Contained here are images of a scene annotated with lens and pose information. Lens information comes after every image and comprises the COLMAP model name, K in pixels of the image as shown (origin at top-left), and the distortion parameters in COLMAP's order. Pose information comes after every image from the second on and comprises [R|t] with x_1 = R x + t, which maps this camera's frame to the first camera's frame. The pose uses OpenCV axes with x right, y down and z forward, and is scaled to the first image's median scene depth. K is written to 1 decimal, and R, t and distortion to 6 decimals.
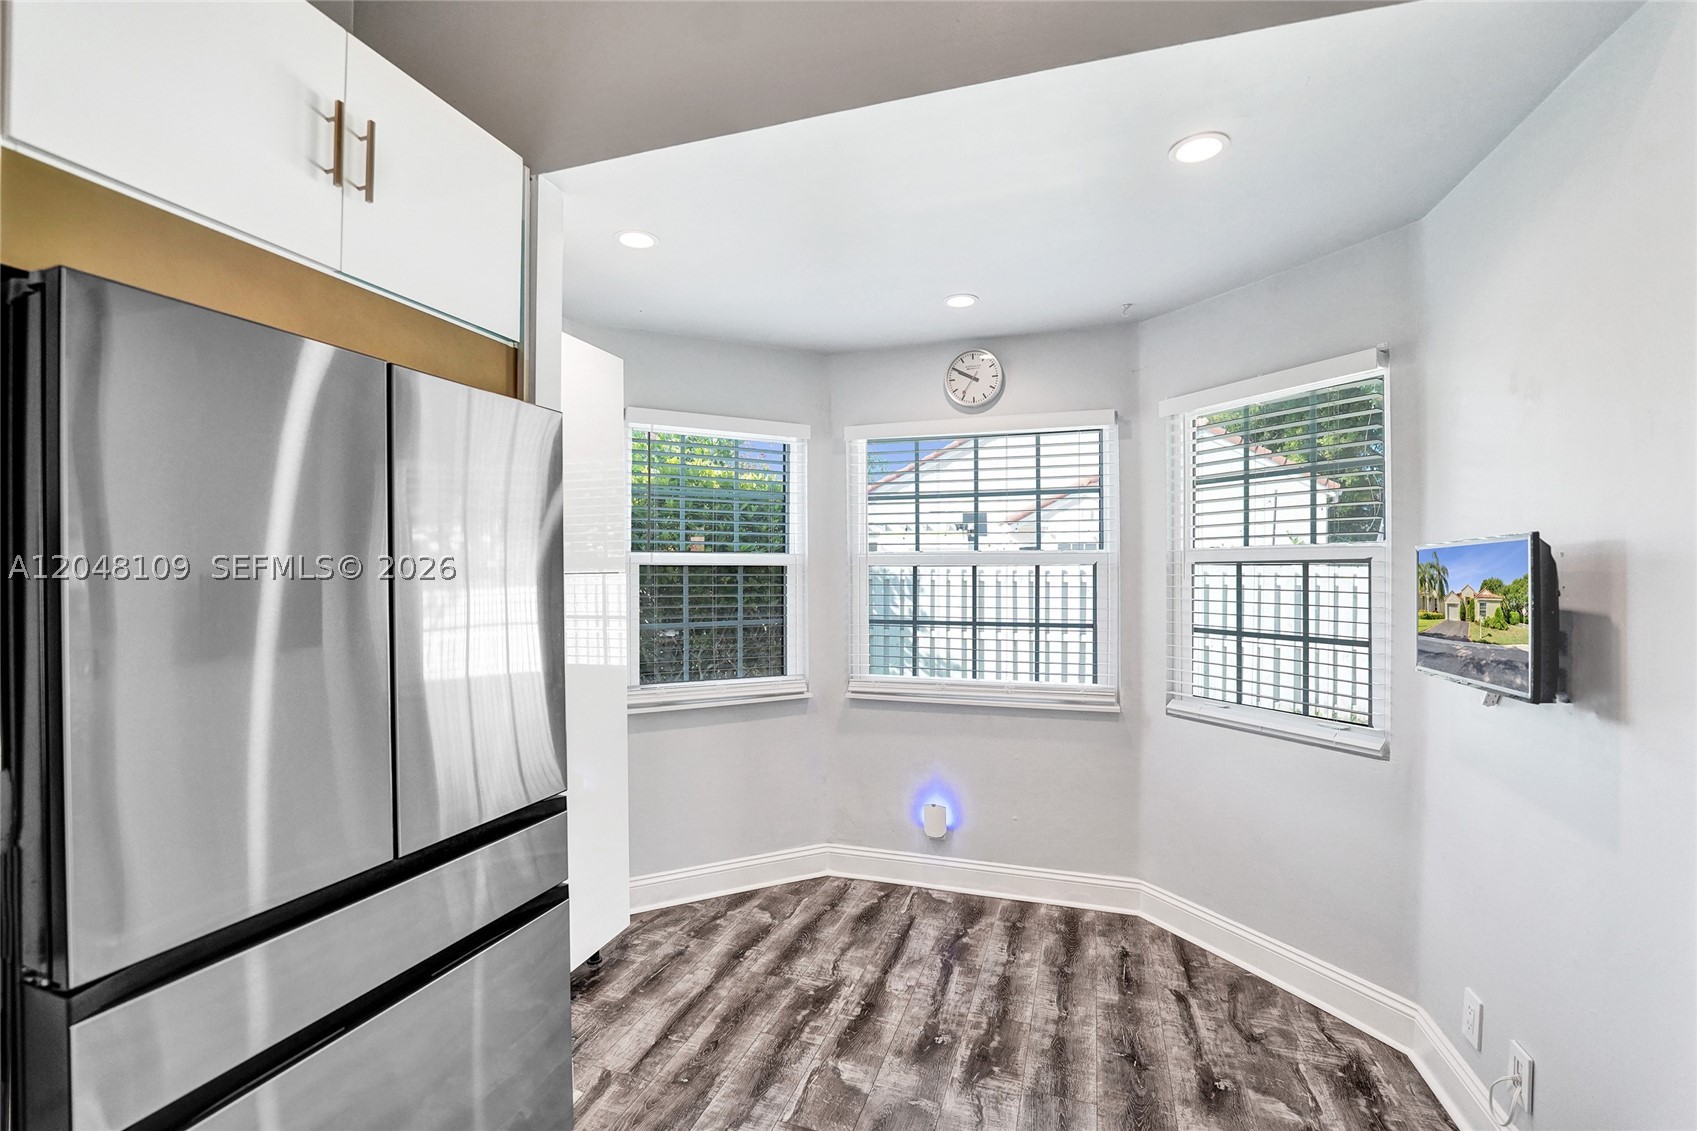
lens RADIAL K [[713.6, 0, 856.8], [0, 713.6, 580.0], [0, 0, 1]] dist [-0.032309, 0.000059]
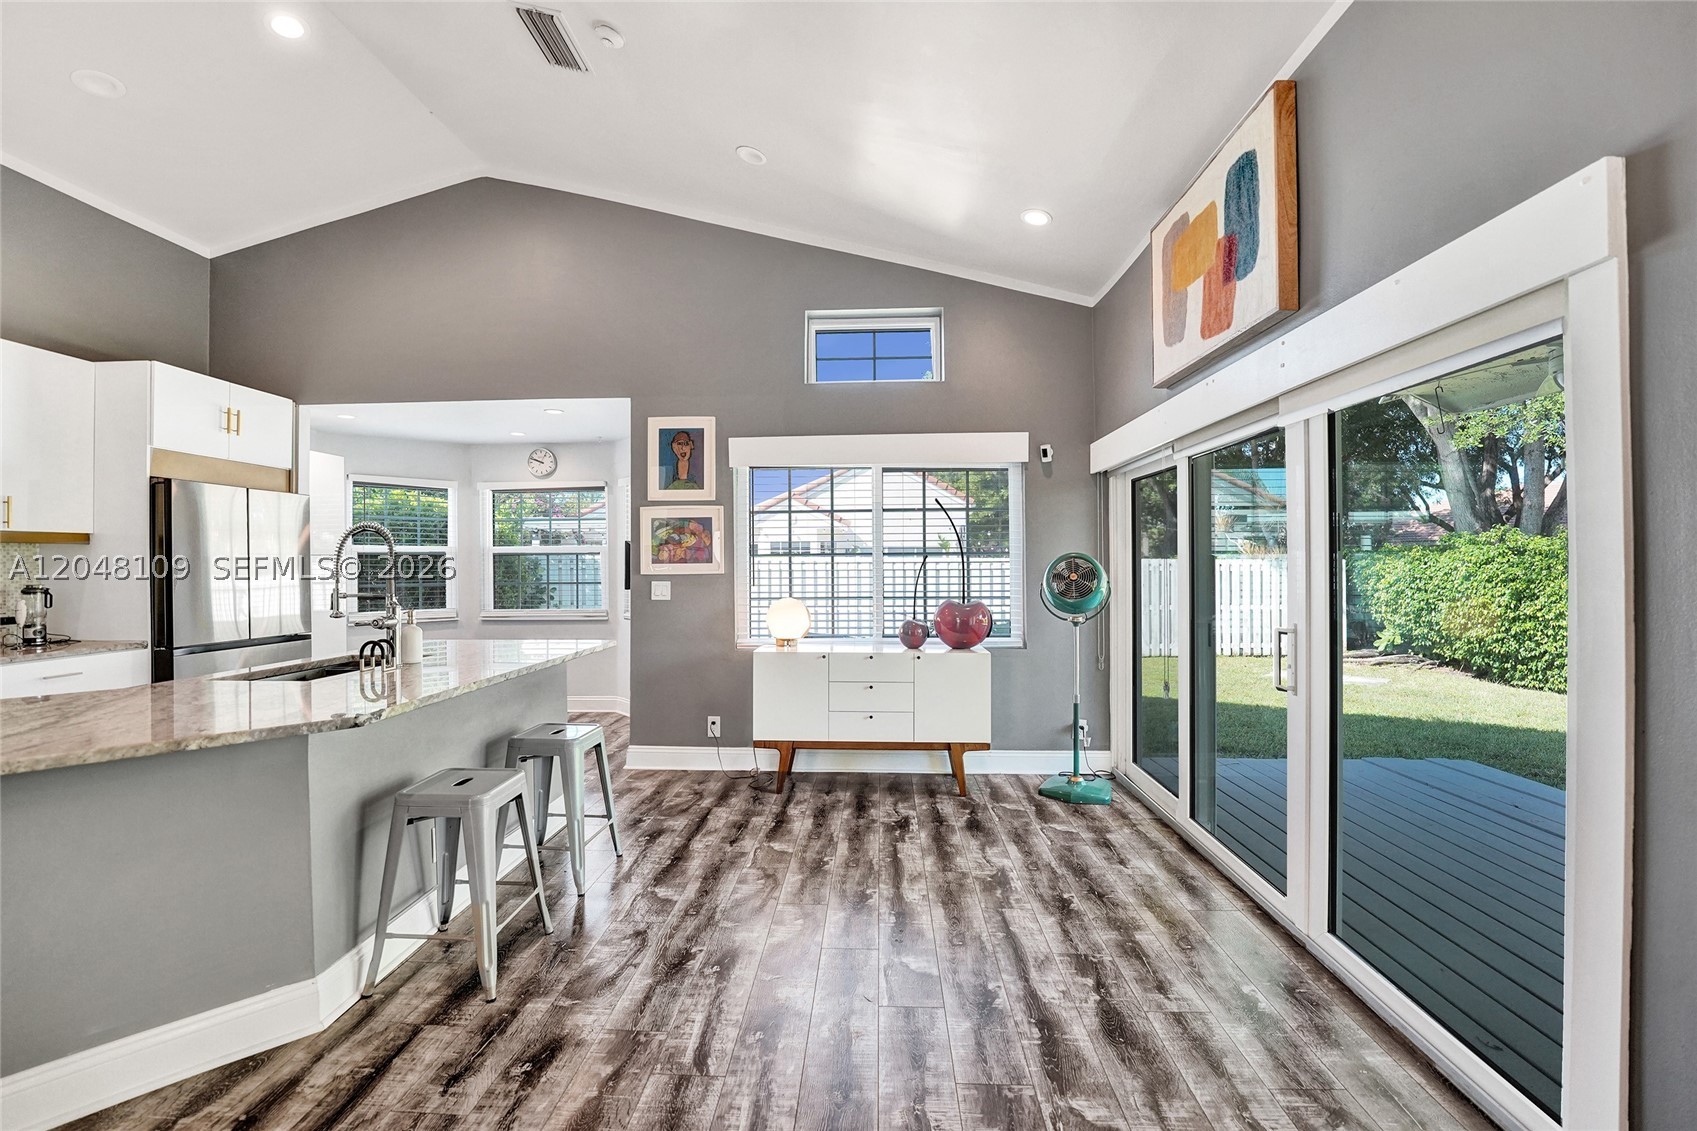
lens RADIAL K [[683.0, 0, 845.9], [0, 683.0, 560.6], [0, 0, 1]] dist [-0.036295, 0.009908]
pose [[0.962774, -0.001771, 0.270301, 0.631283], [0.005754, 0.999886, -0.013941, 0.047652], [-0.270246, 0.014978, 0.962675, -1.472057]]
